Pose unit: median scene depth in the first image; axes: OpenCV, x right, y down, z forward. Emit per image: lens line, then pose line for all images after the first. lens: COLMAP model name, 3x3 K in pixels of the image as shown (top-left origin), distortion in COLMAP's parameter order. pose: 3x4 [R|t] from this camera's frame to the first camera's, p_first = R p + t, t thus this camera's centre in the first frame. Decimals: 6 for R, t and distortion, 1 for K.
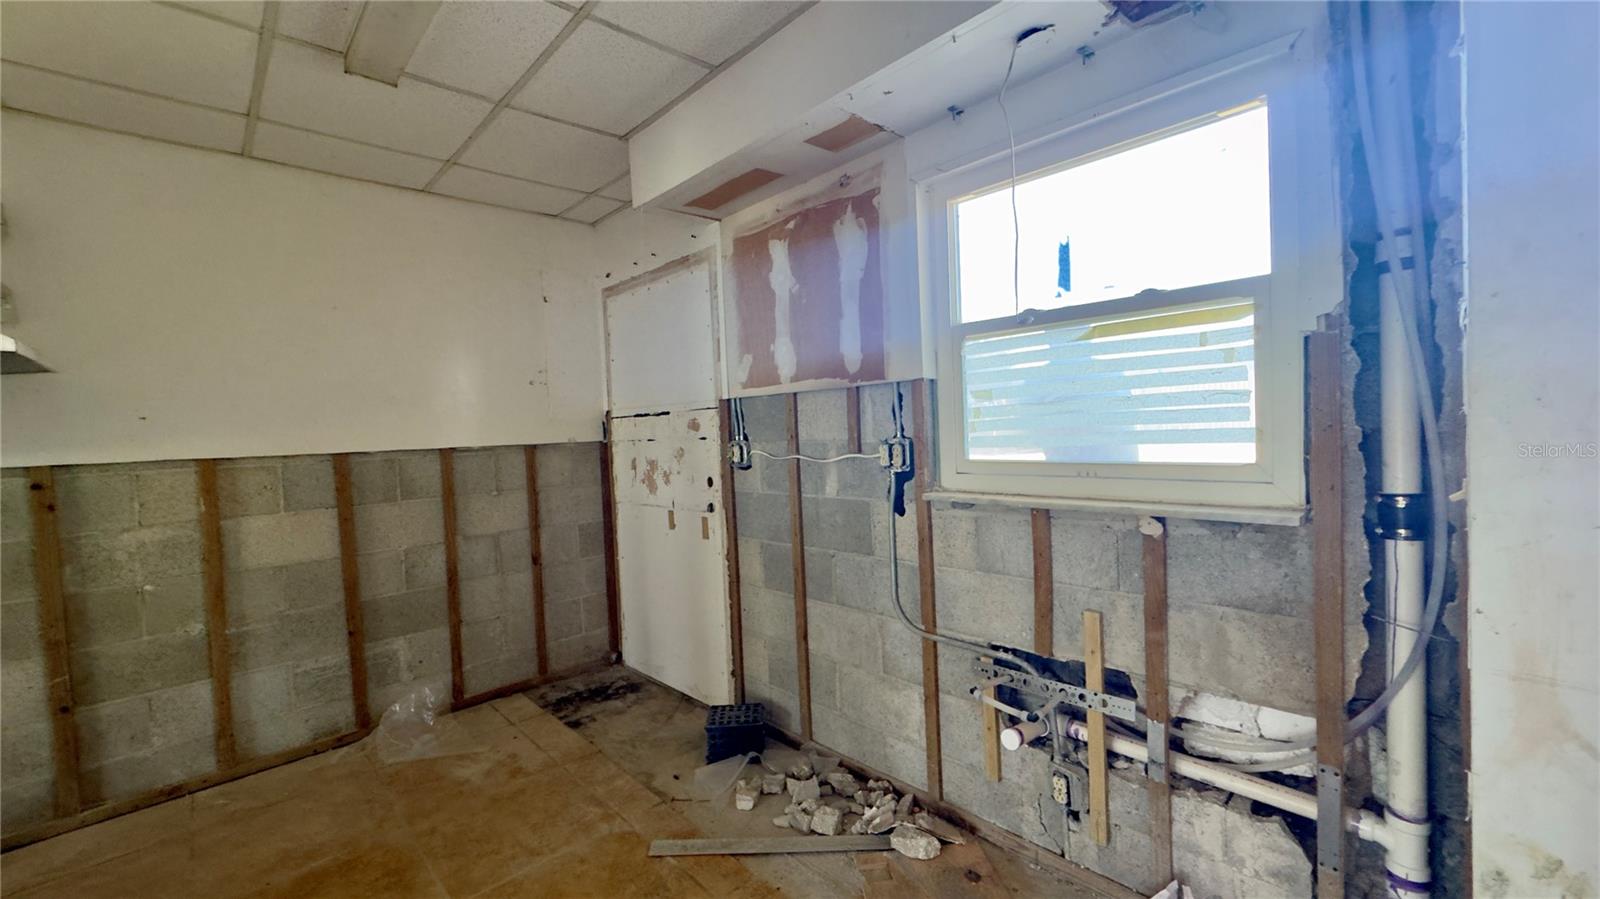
lens RADIAL K [[640.1, 0, 804.2], [0, 640.1, 447.7], [0, 0, 1]] dist [-0.002688, 0.000330]
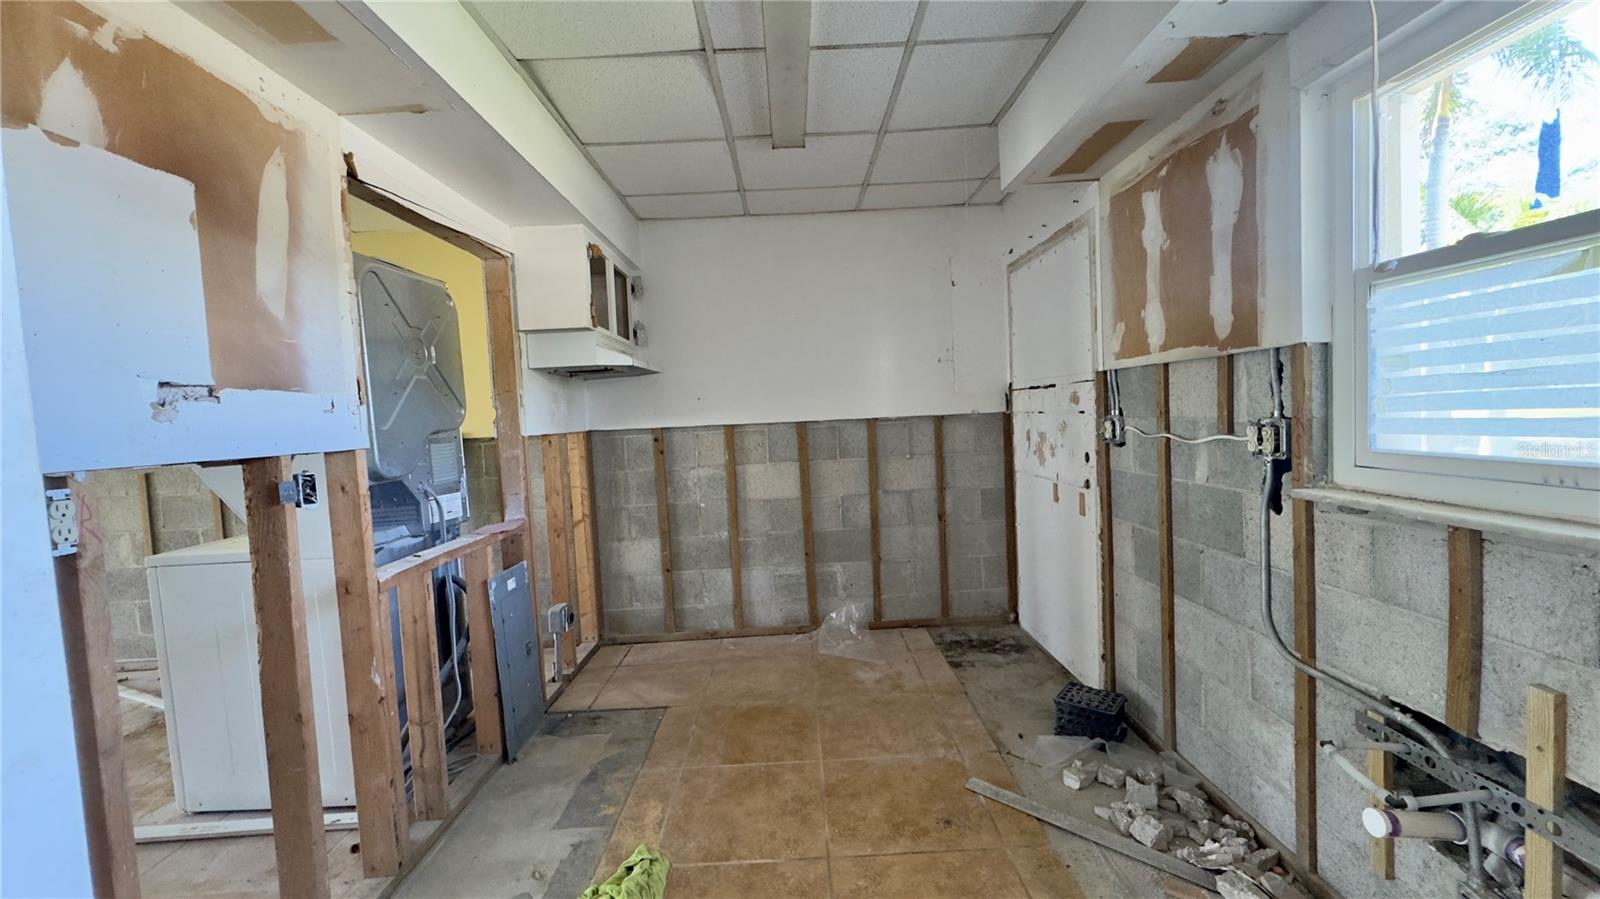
lens RADIAL K [[640.1, 0, 799.7], [0, 640.1, 448.4], [0, 0, 1]] dist [-0.002688, 0.000330]
pose [[0.732047, 0.044959, -0.679769, 0.237679], [-0.004002, 0.998087, 0.061702, -0.022199], [0.681242, -0.042448, 0.730826, 0.002030]]
